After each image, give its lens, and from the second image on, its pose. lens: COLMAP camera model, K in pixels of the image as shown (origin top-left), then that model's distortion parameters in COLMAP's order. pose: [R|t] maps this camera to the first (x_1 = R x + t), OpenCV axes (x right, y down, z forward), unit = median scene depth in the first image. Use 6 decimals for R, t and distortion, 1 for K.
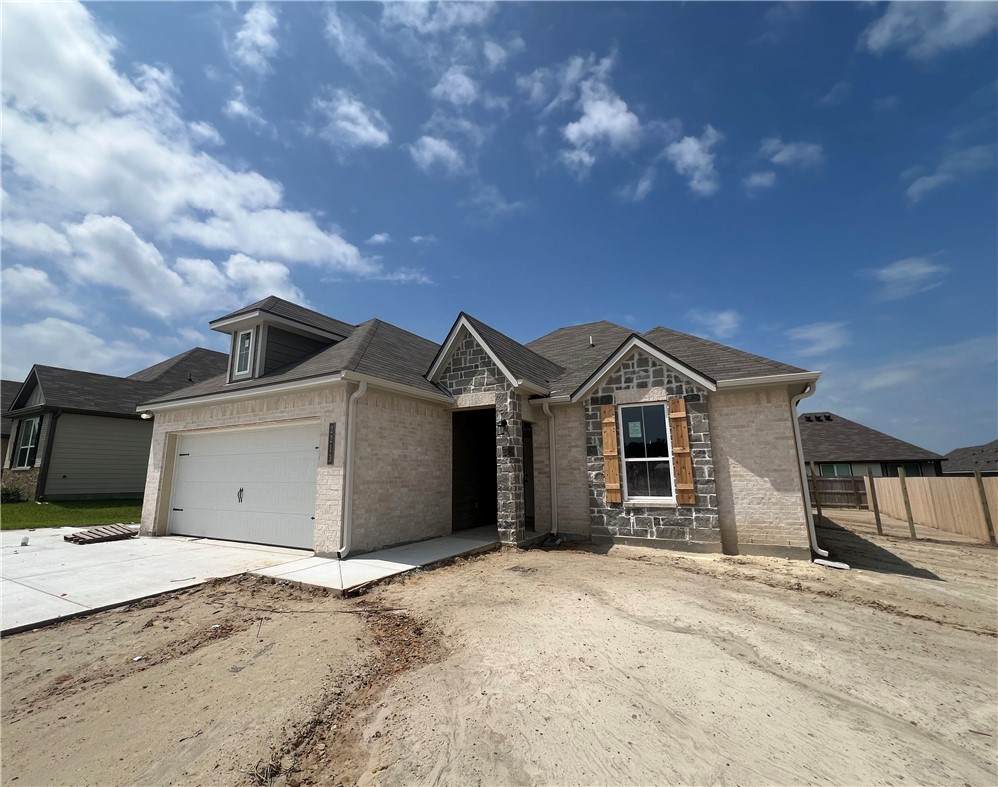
lens RADIAL K [[490.0, 0, 446.8], [0, 490.0, 365.1], [0, 0, 1]] dist [0.001613, -0.000106]
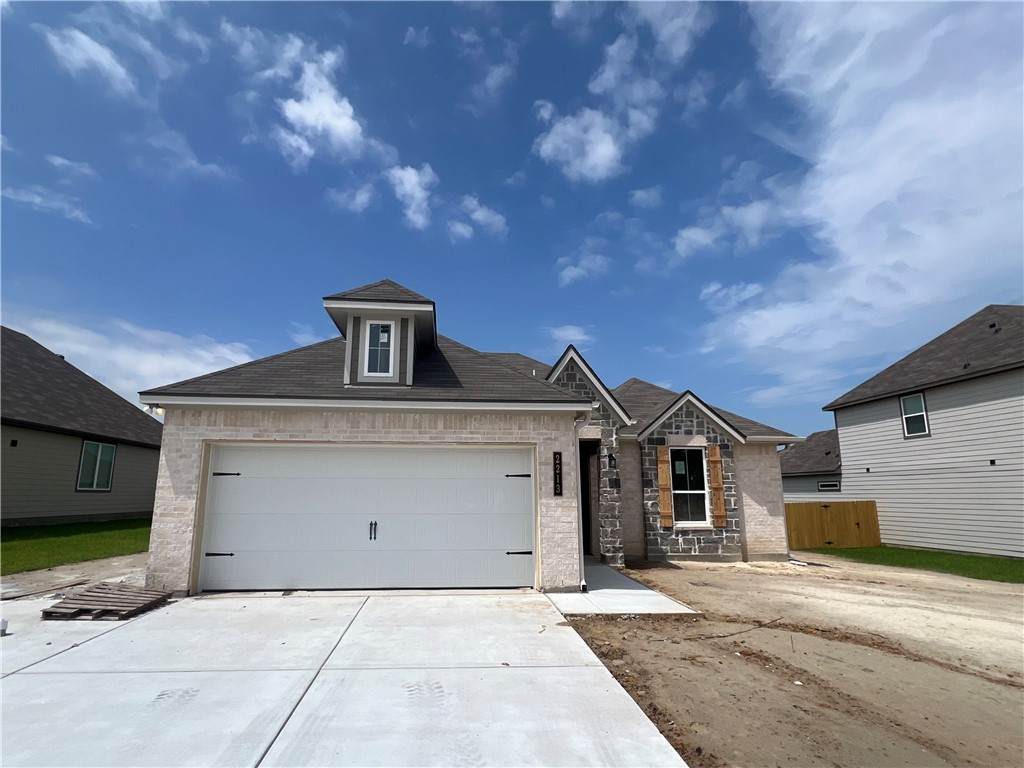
lens RADIAL K [[534.3, 0, 512.0], [0, 534.3, 384.0], [0, 0, 1]] dist [-0.001225, -0.000023]
pose [[0.782176, 0.135184, 0.608216, -0.819387], [-0.145569, 0.988812, -0.032573, 0.029458], [-0.605814, -0.063060, 0.793103, 0.204981]]
